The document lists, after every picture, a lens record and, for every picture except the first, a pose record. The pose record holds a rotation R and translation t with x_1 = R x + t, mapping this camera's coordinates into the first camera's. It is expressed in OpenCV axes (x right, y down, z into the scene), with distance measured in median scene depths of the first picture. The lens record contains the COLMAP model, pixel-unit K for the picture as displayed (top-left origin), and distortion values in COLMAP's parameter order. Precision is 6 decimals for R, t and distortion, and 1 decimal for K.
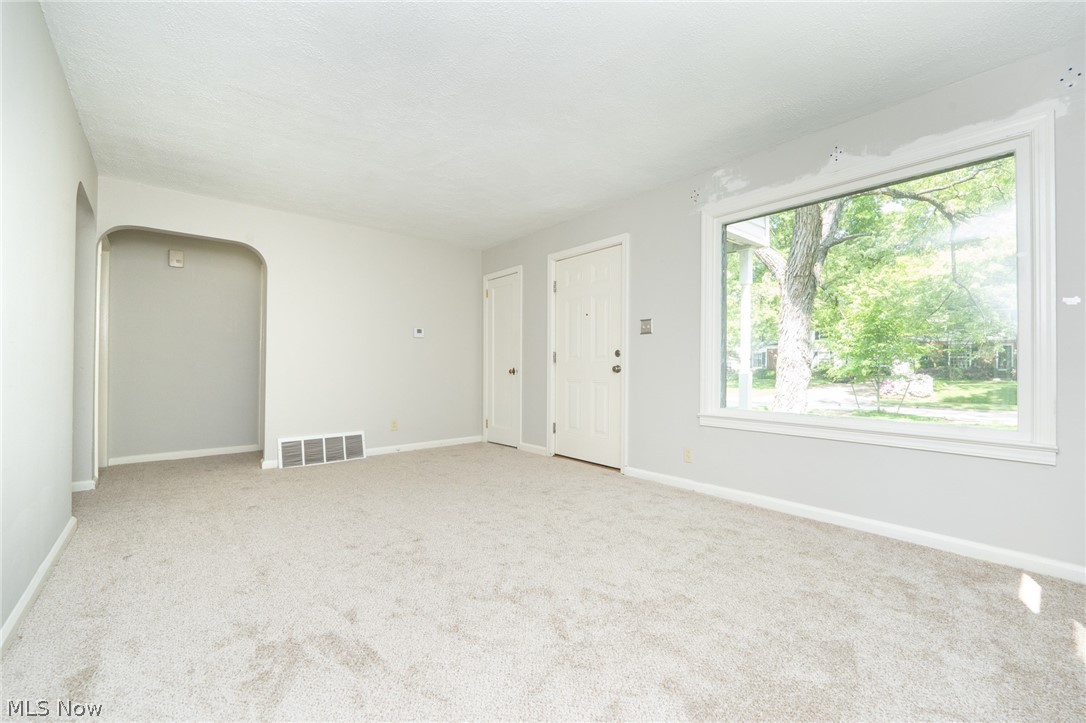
lens RADIAL K [[444.7, 0, 543.0], [0, 444.7, 361.5], [0, 0, 1]] dist [-0.014724, -0.000278]
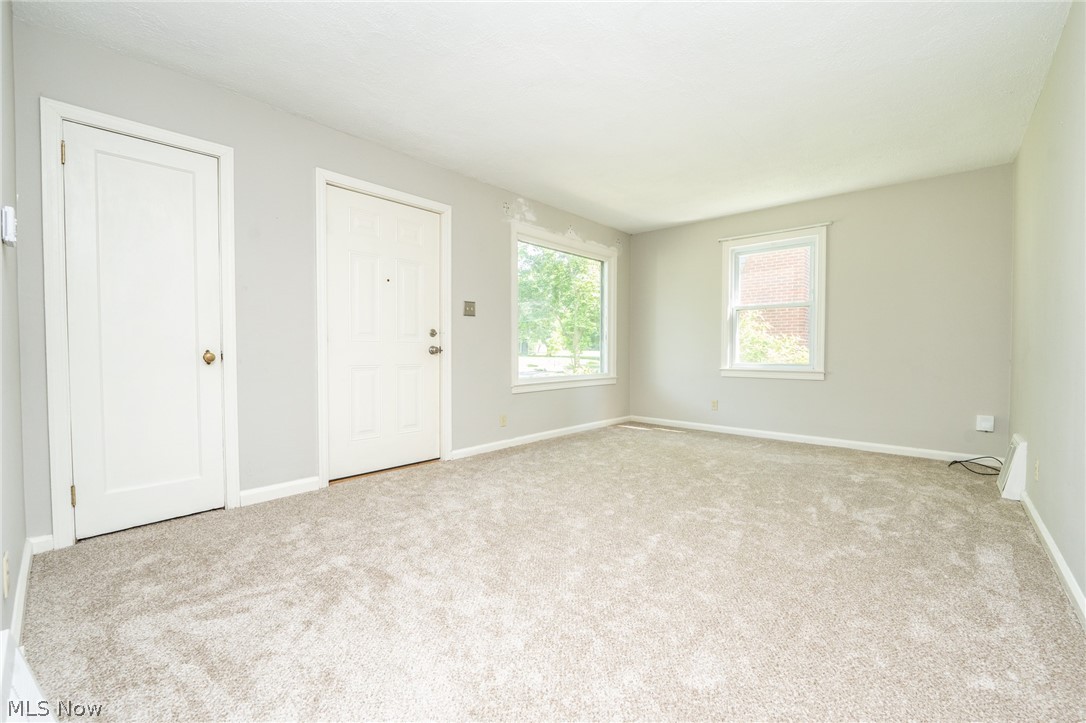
lens RADIAL K [[444.7, 0, 543.0], [0, 444.7, 361.5], [0, 0, 1]] dist [-0.014724, -0.000278]
pose [[-0.120953, -0.023809, 0.992373, -0.803550], [-0.005769, 0.999712, 0.023282, 0.018900], [-0.992641, -0.002909, -0.121056, 0.943445]]
